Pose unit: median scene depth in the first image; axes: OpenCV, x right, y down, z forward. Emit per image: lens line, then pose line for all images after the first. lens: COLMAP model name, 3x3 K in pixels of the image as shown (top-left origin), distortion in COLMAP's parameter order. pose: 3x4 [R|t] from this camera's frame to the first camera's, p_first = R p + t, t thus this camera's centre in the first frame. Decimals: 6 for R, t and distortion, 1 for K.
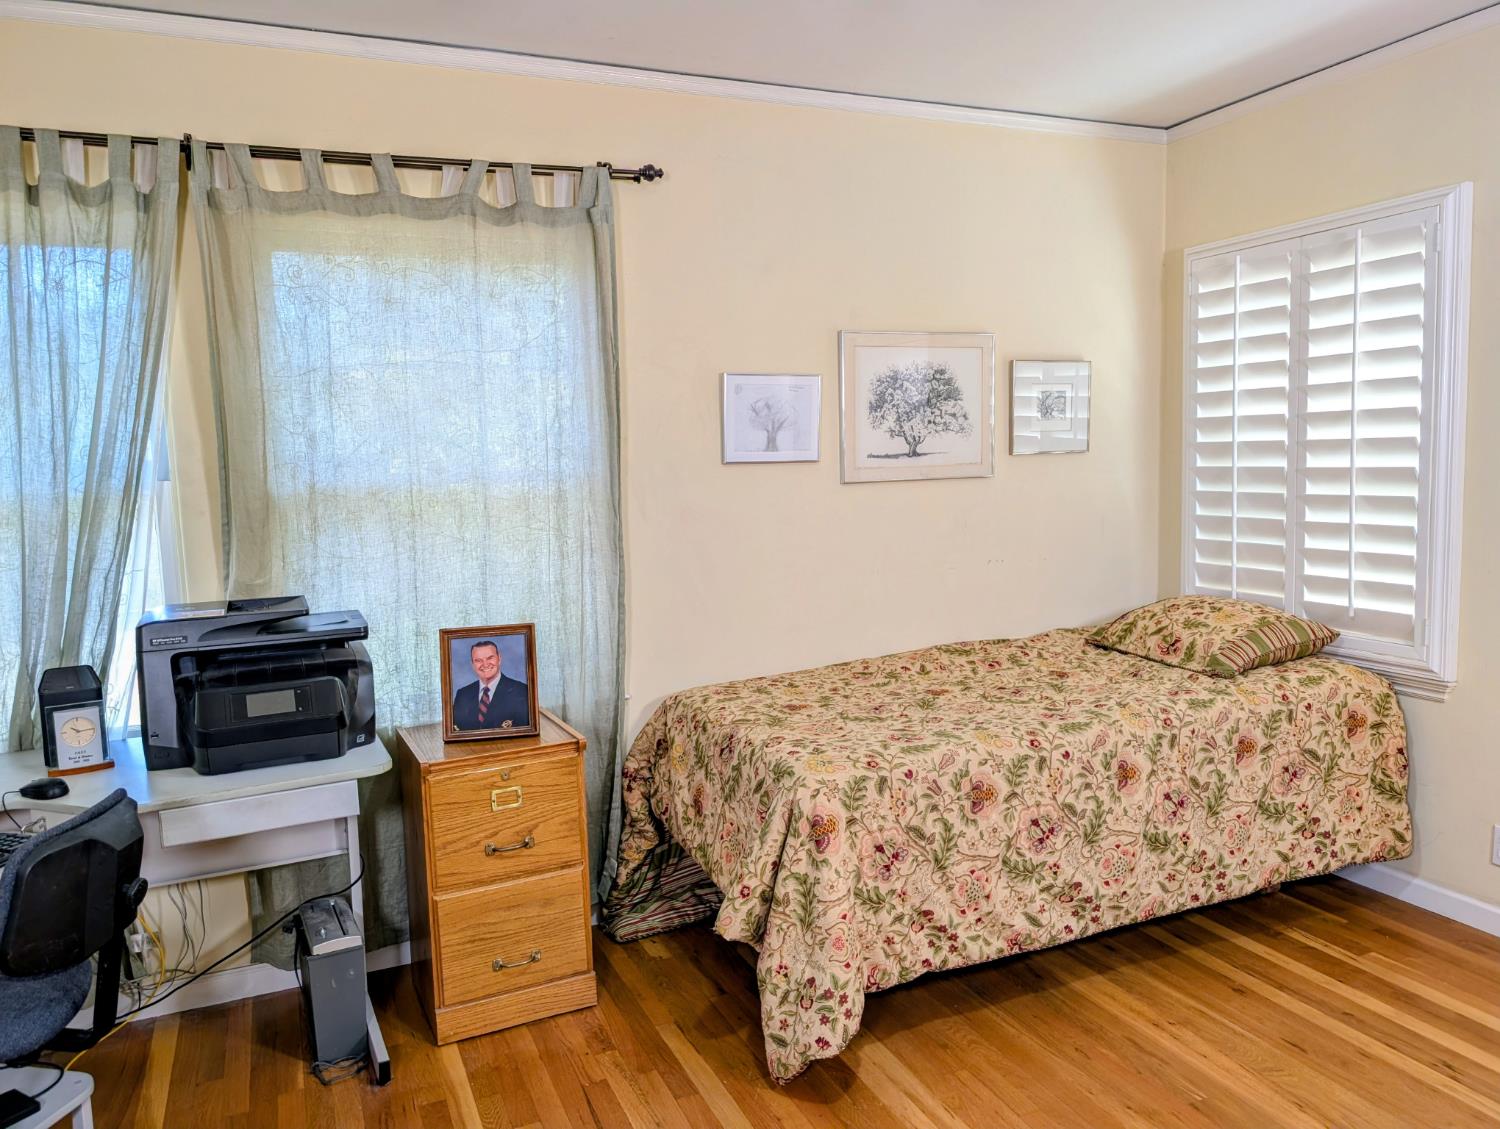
lens RADIAL K [[1084.3, 0, 750.5], [0, 1084.3, 562.7], [0, 0, 1]] dist [0.022324, -0.019783]
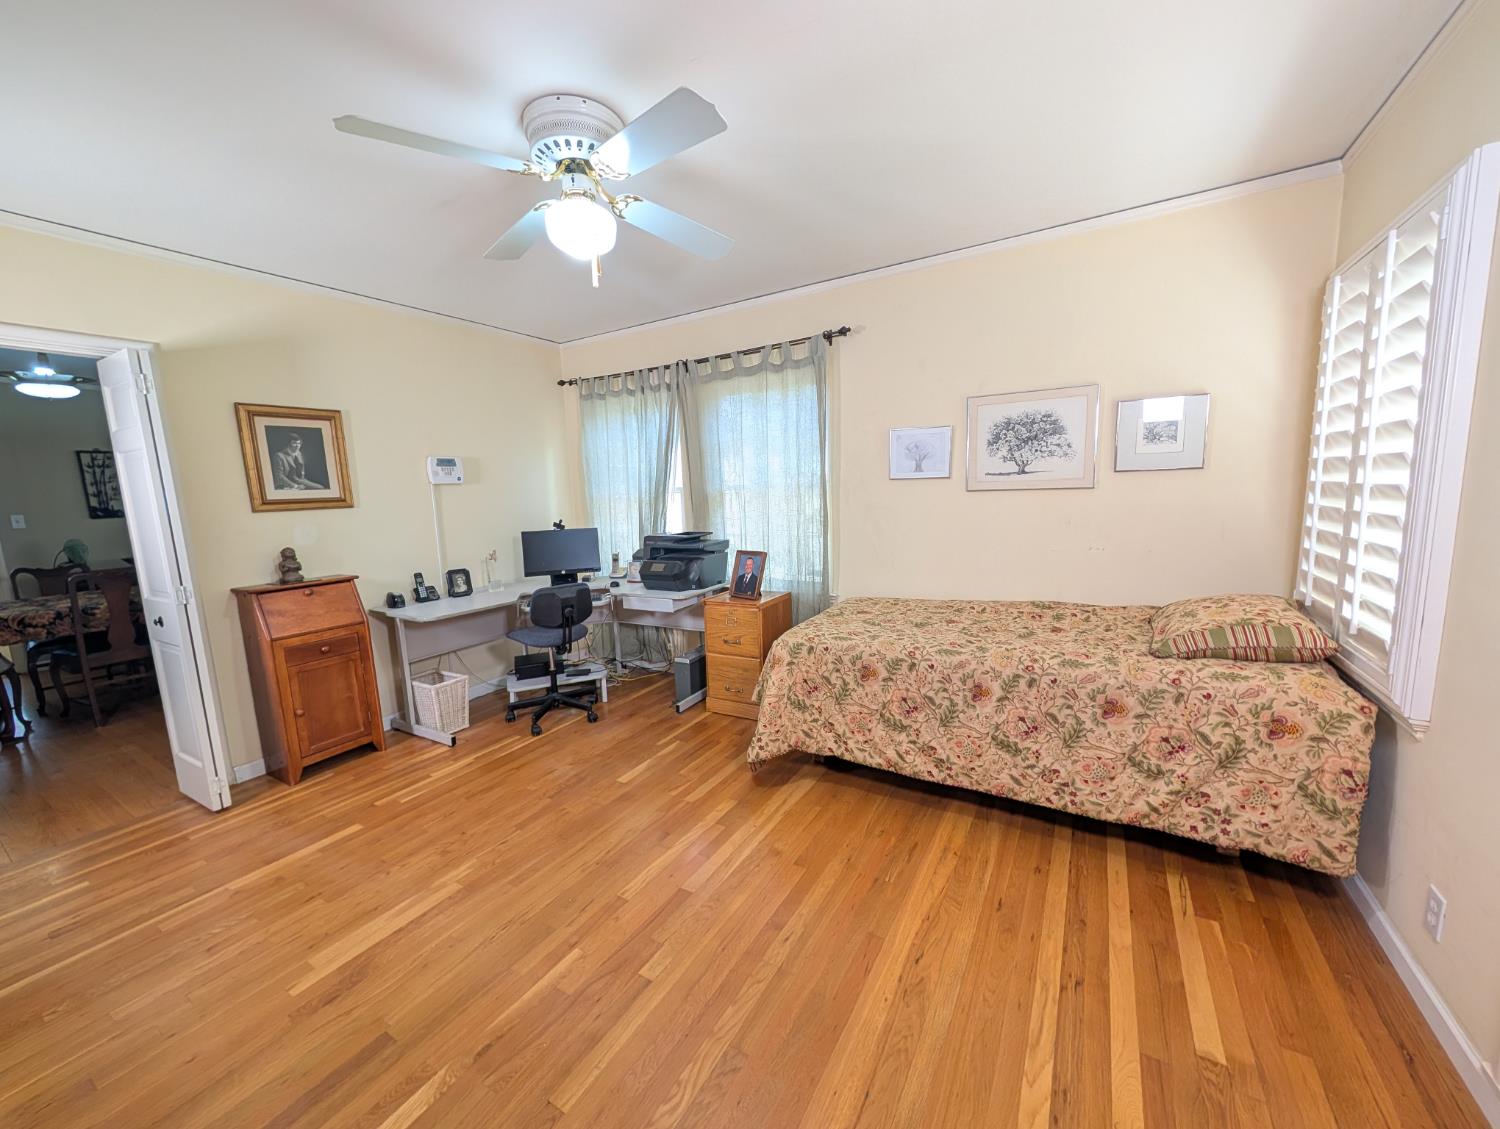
lens RADIAL K [[571.6, 0, 746.9], [0, 571.6, 560.9], [0, 0, 1]] dist [0.001403, 0.000220]
pose [[0.577188, 0.116890, -0.808202, 0.740268], [-0.063197, 0.993128, 0.098502, -0.039414], [0.814162, -0.005778, 0.580609, 0.274168]]
